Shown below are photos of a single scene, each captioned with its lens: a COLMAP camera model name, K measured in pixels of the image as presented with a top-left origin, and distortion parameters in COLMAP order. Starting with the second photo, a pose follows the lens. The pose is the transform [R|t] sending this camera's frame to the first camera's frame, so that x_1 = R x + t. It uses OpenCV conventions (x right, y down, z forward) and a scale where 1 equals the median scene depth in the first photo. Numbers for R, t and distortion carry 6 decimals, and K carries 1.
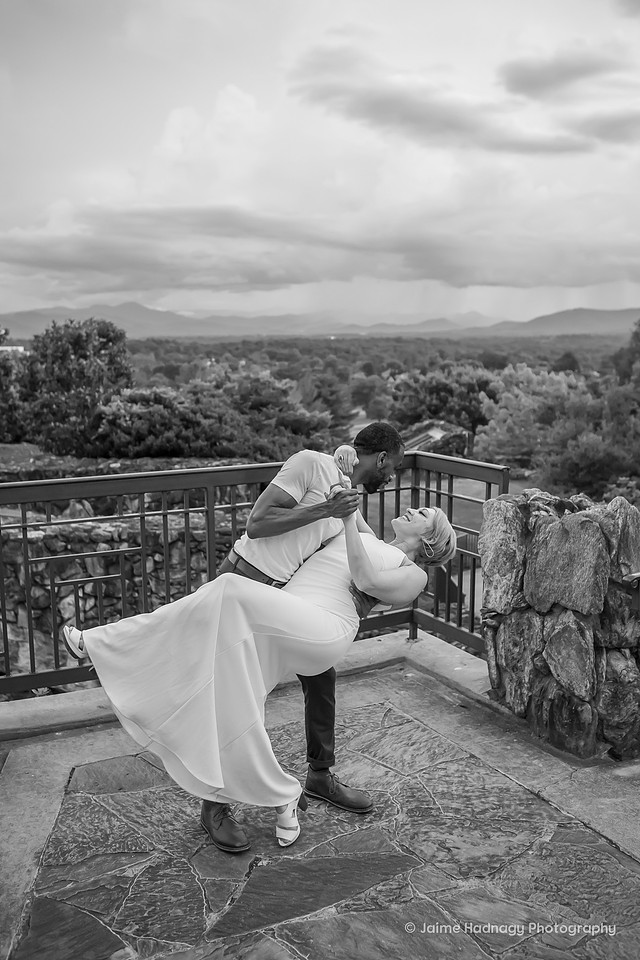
lens RADIAL K [[943.4, 0, 320.0], [0, 943.4, 480.0], [0, 0, 1]] dist [-0.085935, 0.122849]
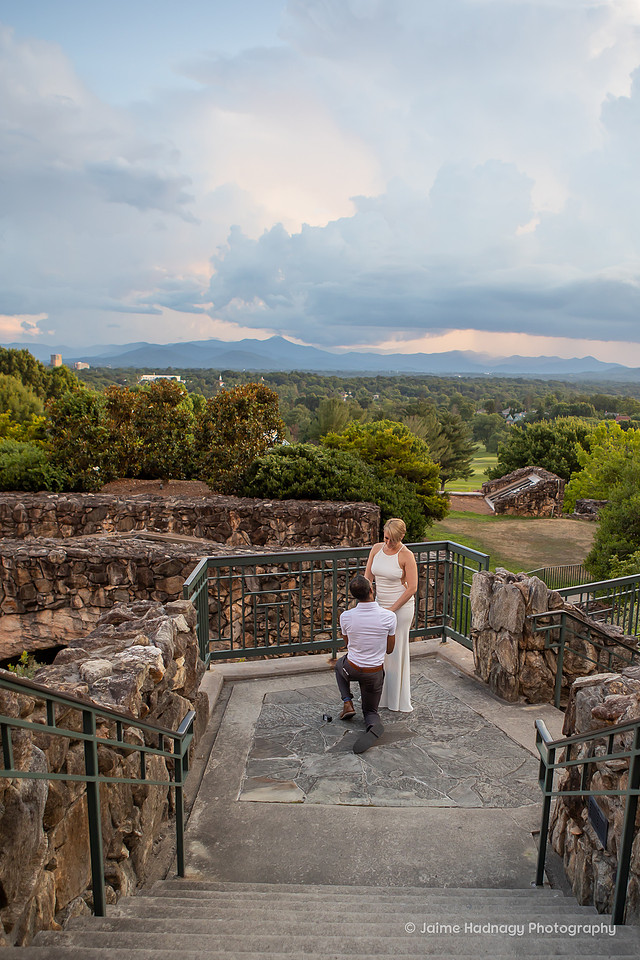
lens RADIAL K [[858.8, 0, 409.0], [0, 858.8, 537.8], [0, 0, 1]] dist [-0.131565, 0.150446]
pose [[0.998399, 0.042060, -0.037833, 0.021744], [-0.040550, 0.998383, 0.039830, -0.024597], [0.039447, -0.038232, 0.998490, -0.165666]]
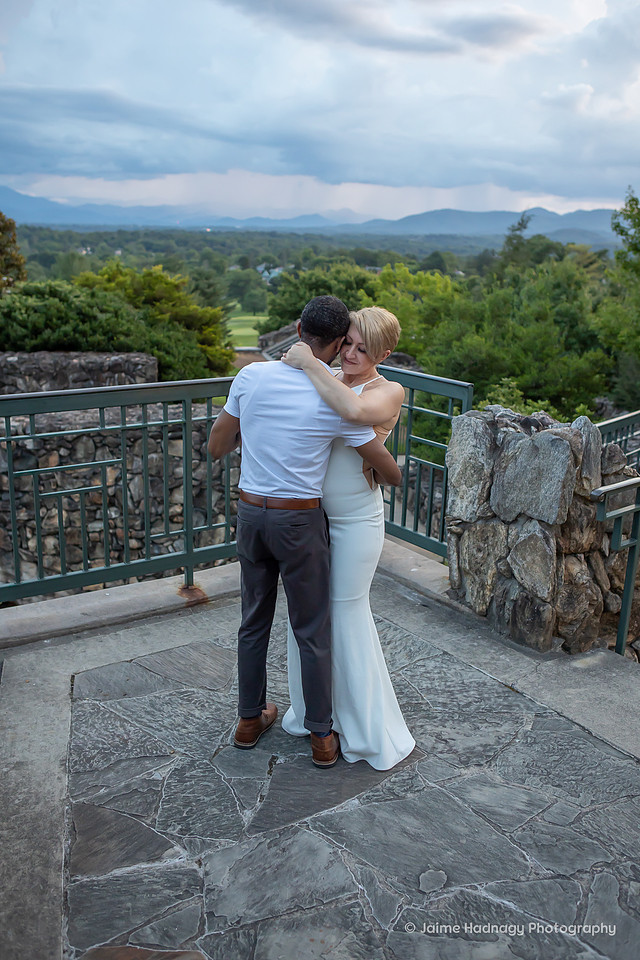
lens RADIAL K [[904.9, 0, 320.0], [0, 904.9, 480.0], [0, 0, 1]] dist [-0.089415, 0.131543]
pose [[0.990569, -0.001647, 0.137003, -0.023732], [-0.014724, 0.992858, 0.118392, -0.005190], [-0.136220, -0.119293, 0.983470, 0.002082]]
